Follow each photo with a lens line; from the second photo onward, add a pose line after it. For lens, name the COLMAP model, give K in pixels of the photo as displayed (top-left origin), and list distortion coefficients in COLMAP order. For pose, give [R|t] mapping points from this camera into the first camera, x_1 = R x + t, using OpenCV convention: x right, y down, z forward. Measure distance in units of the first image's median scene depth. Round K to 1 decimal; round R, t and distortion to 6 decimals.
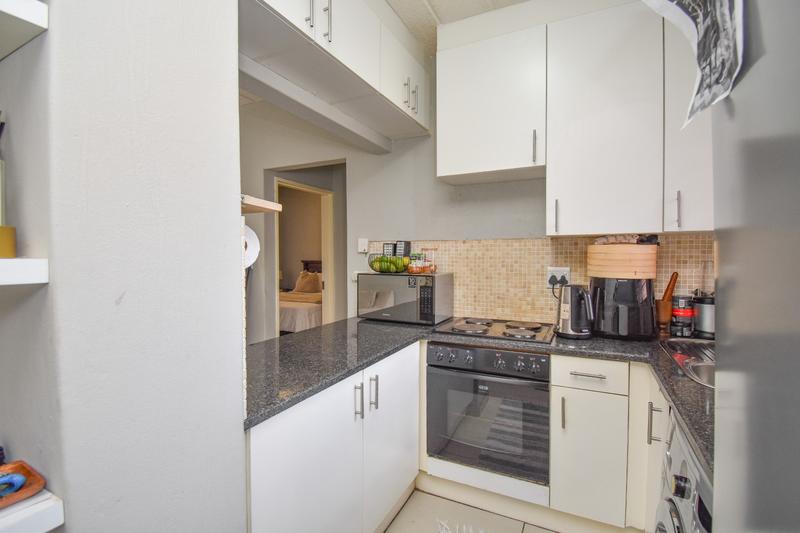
lens RADIAL K [[369.8, 0, 402.1], [0, 369.8, 264.0], [0, 0, 1]] dist [-0.000356, -0.000278]
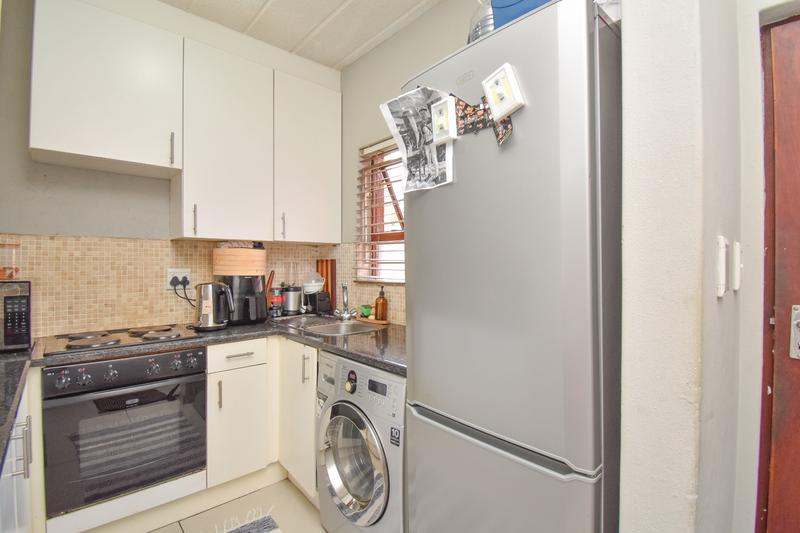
lens RADIAL K [[369.8, 0, 402.1], [0, 369.8, 264.0], [0, 0, 1]] dist [-0.000356, -0.000278]
pose [[0.361504, 0.002348, 0.932368, -0.352783], [0.019620, 0.999756, -0.010125, 0.020859], [-0.932164, 0.021953, 0.361370, 0.052499]]
